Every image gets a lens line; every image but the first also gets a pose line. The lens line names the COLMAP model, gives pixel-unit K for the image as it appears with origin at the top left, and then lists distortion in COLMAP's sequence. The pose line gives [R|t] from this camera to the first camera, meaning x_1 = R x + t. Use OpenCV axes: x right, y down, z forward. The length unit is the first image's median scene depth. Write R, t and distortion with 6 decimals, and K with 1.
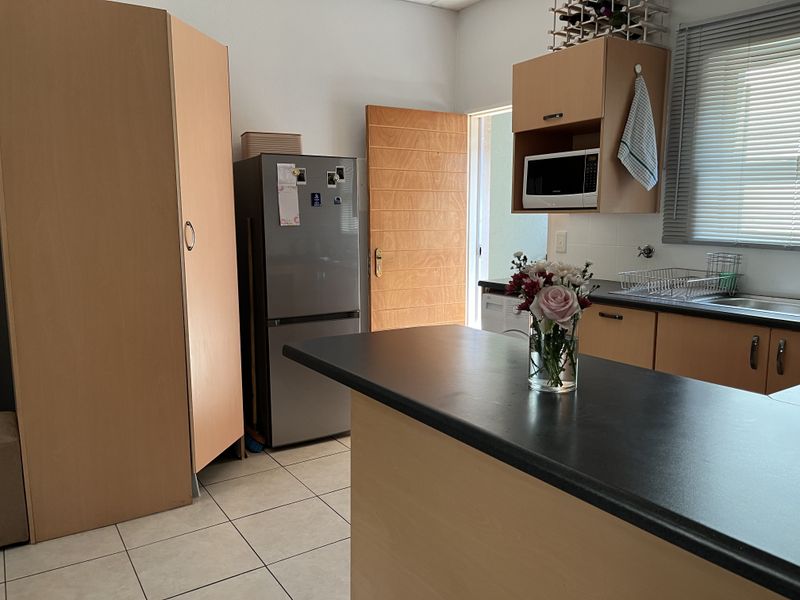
lens RADIAL K [[606.9, 0, 400.9], [0, 606.9, 296.8], [0, 0, 1]] dist [0.022130, -0.013503]
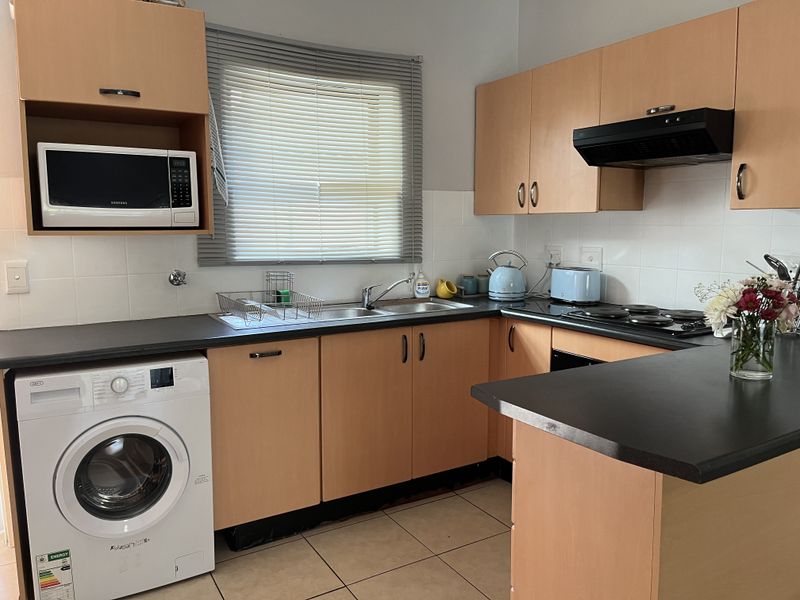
lens RADIAL K [[606.9, 0, 401.4], [0, 606.9, 303.8], [0, 0, 1]] dist [0.022130, -0.013503]
pose [[0.040546, -0.130367, 0.990636, -0.451815], [0.134821, 0.983099, 0.123857, -0.110253], [-0.990040, 0.128537, 0.057437, 0.699340]]
